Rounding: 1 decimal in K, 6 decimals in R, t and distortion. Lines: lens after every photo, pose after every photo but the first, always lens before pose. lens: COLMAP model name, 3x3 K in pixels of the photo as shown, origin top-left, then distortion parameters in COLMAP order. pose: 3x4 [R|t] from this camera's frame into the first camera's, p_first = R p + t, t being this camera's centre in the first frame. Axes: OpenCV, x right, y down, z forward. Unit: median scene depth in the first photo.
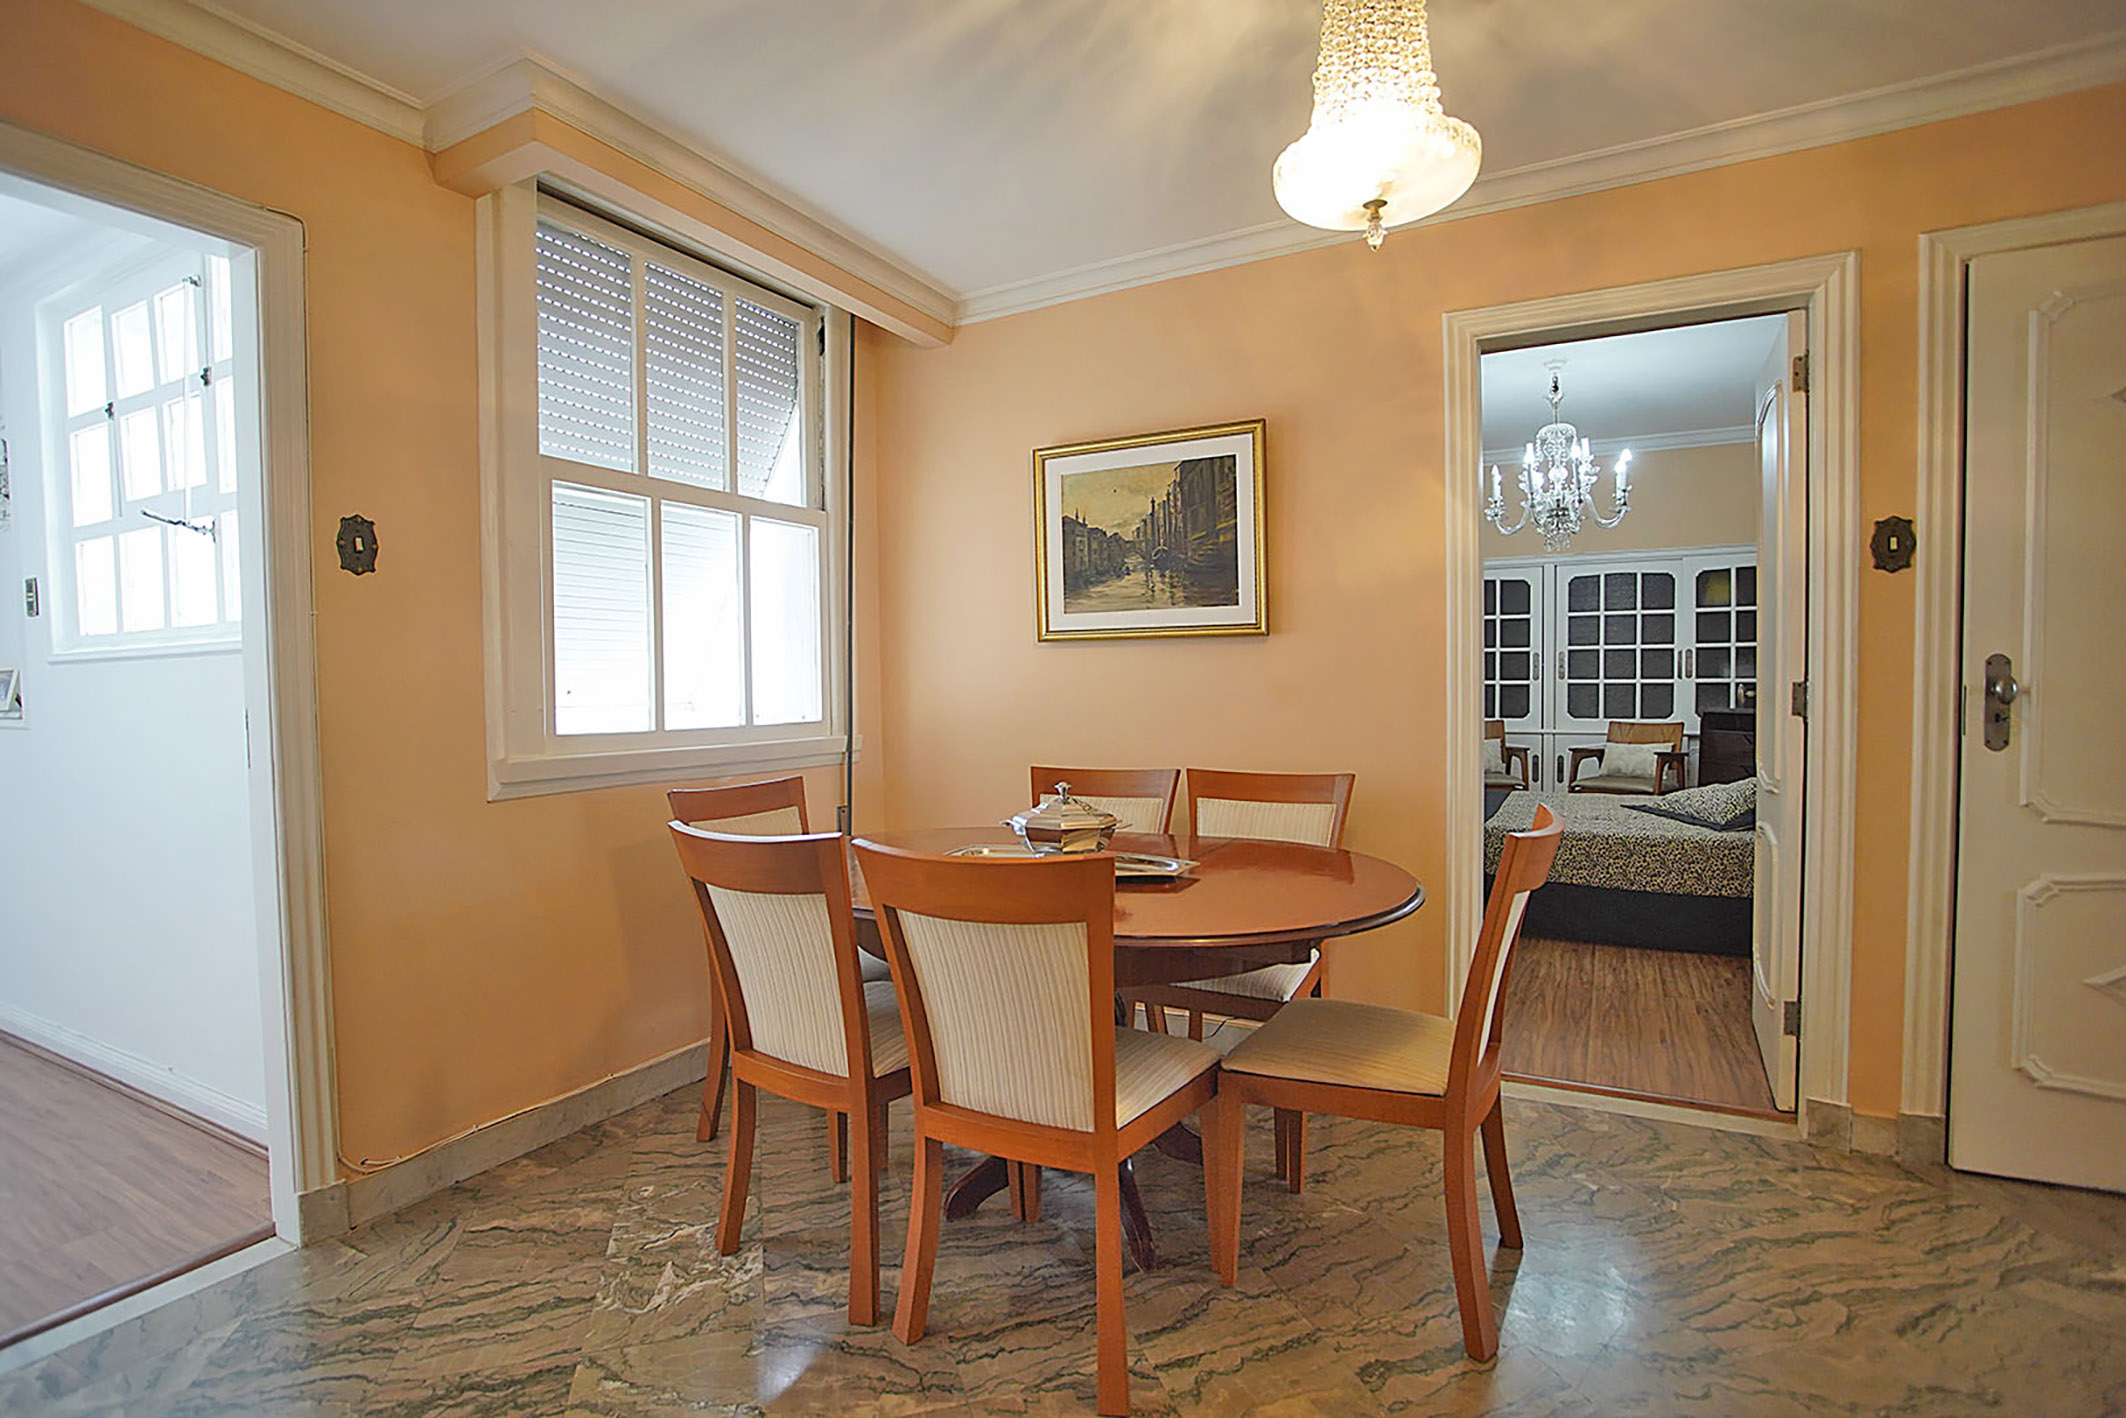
lens RADIAL K [[1046.0, 0, 1053.6], [0, 1046.0, 726.3], [0, 0, 1]] dist [-0.085855, 0.041781]
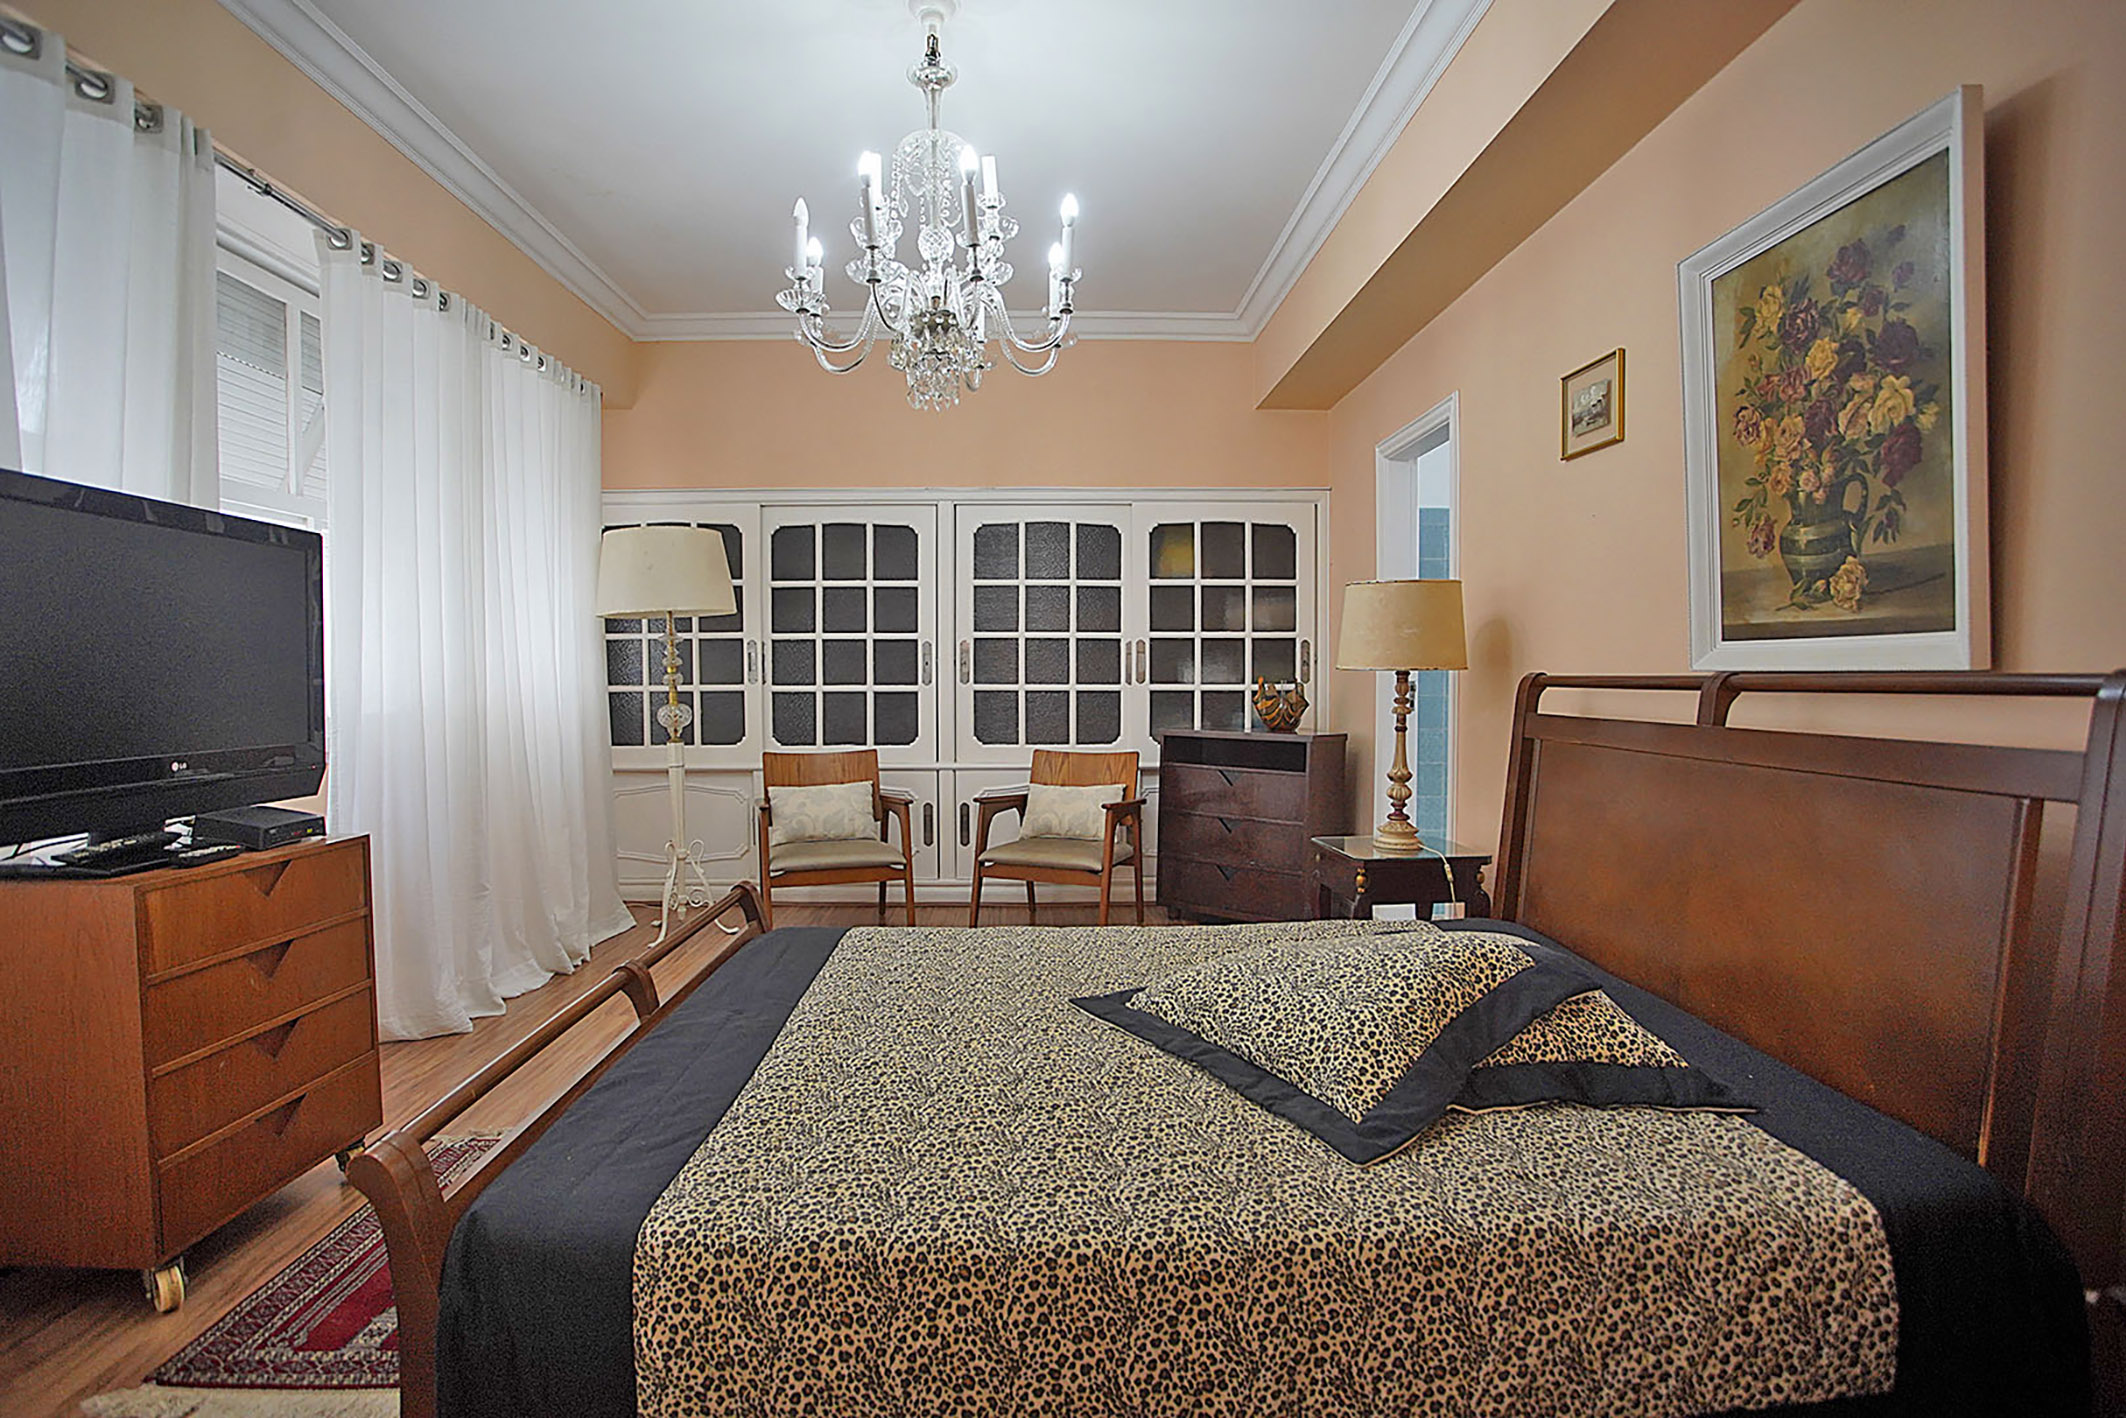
lens RADIAL K [[1046.0, 0, 1053.6], [0, 1046.0, 726.3], [0, 0, 1]] dist [-0.085855, 0.041781]
pose [[0.866363, -0.012759, 0.499252, 0.216890], [0.012124, 0.999916, 0.004516, -0.021483], [-0.499268, 0.002140, 0.866445, 0.406954]]
